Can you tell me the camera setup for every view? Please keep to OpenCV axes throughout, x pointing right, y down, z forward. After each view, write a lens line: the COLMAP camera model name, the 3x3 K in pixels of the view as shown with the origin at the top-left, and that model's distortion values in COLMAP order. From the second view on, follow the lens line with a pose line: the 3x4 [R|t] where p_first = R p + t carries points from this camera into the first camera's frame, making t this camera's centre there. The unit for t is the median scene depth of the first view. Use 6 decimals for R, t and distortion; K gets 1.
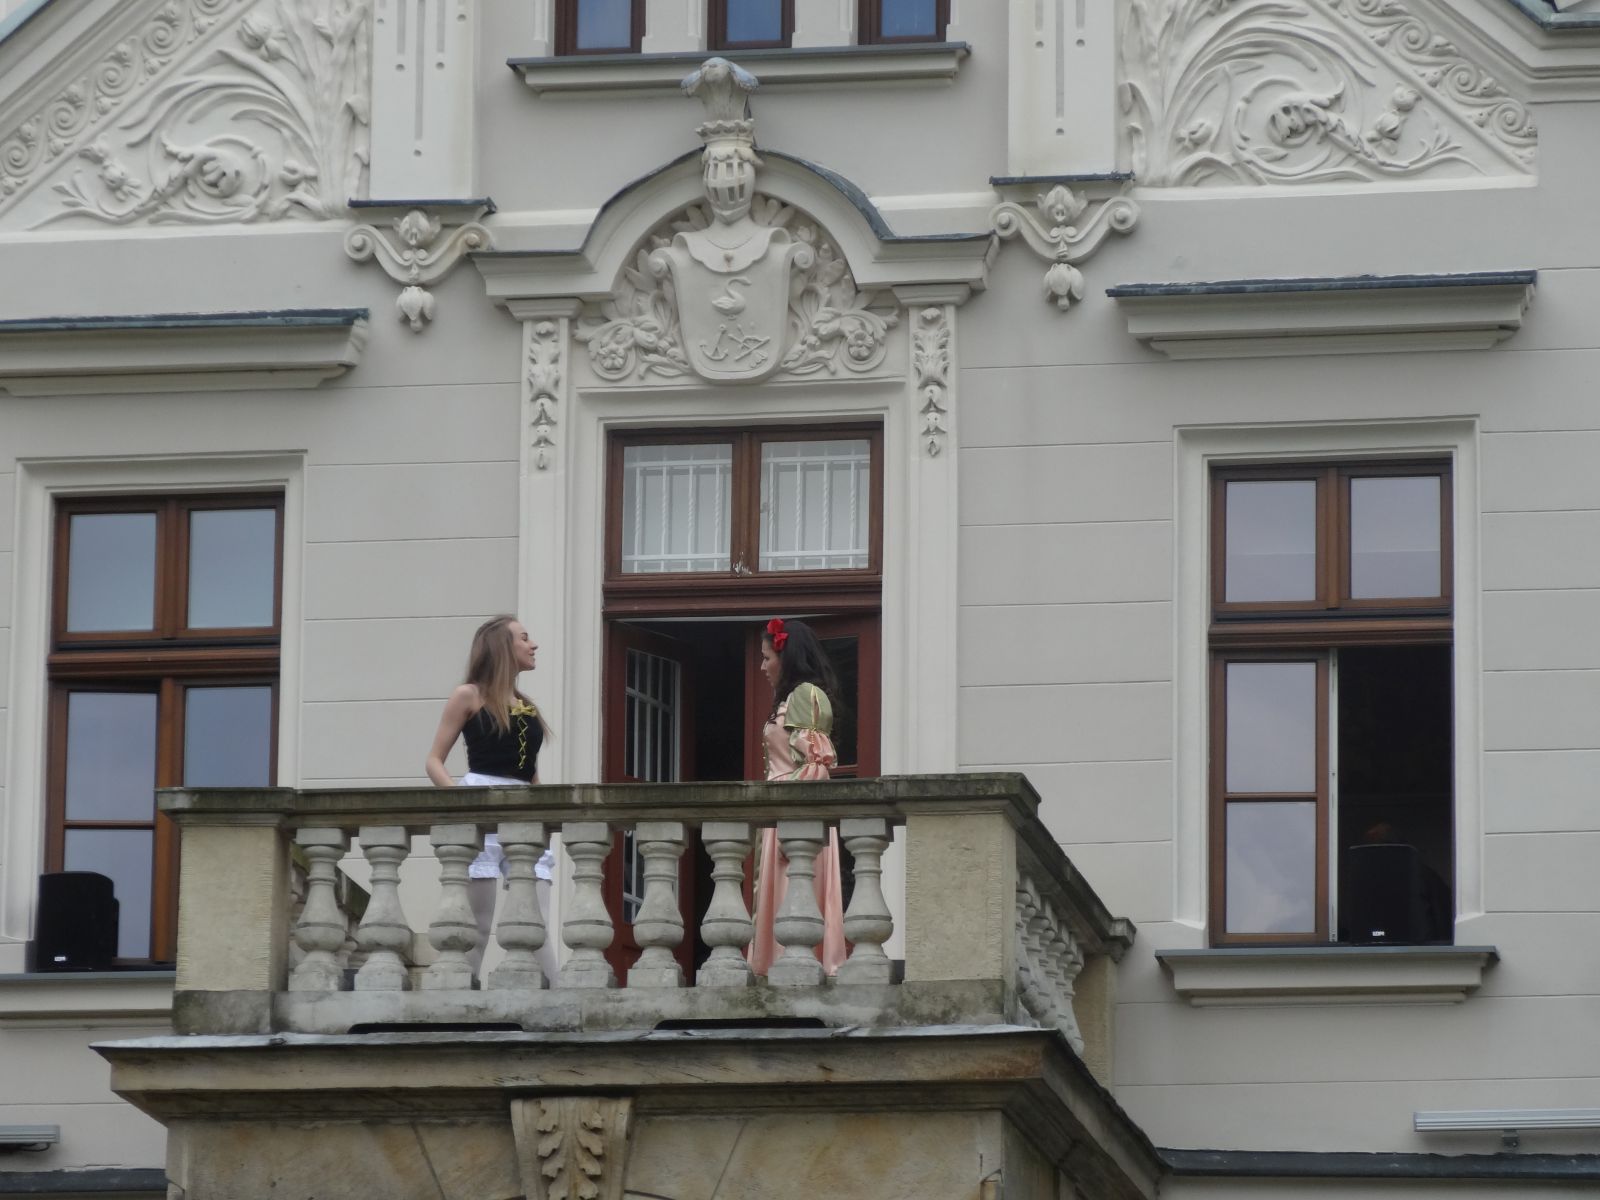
lens RADIAL K [[7985.2, 0, 800.0], [0, 7985.2, 600.0], [0, 0, 1]] dist [-0.060515, 7.856808]
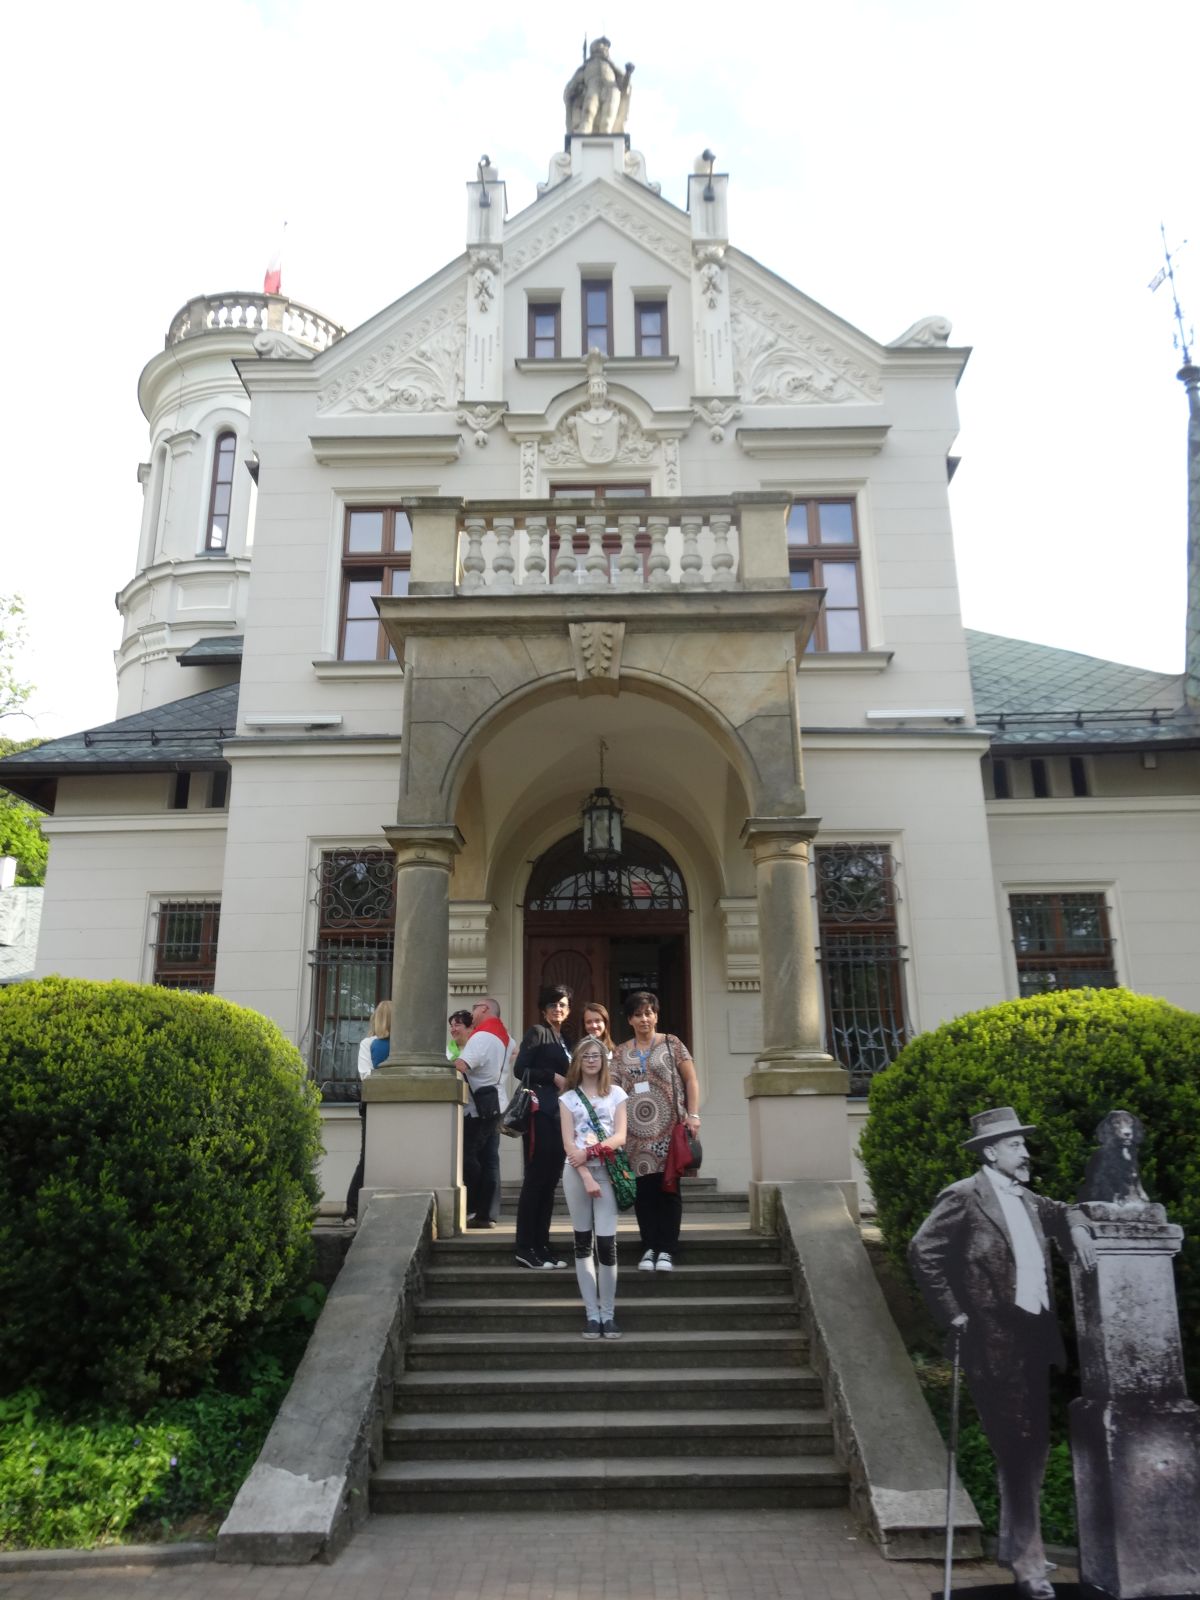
lens RADIAL K [[1144.0, 0, 600.0], [0, 1144.0, 800.0], [0, 0, 1]] dist [-0.008695, -0.001642]
pose [[0.987800, 0.023025, 0.154014, -0.066206], [-0.011964, 0.997307, -0.072363, 0.117968], [-0.155265, 0.069637, 0.985415, 0.616553]]
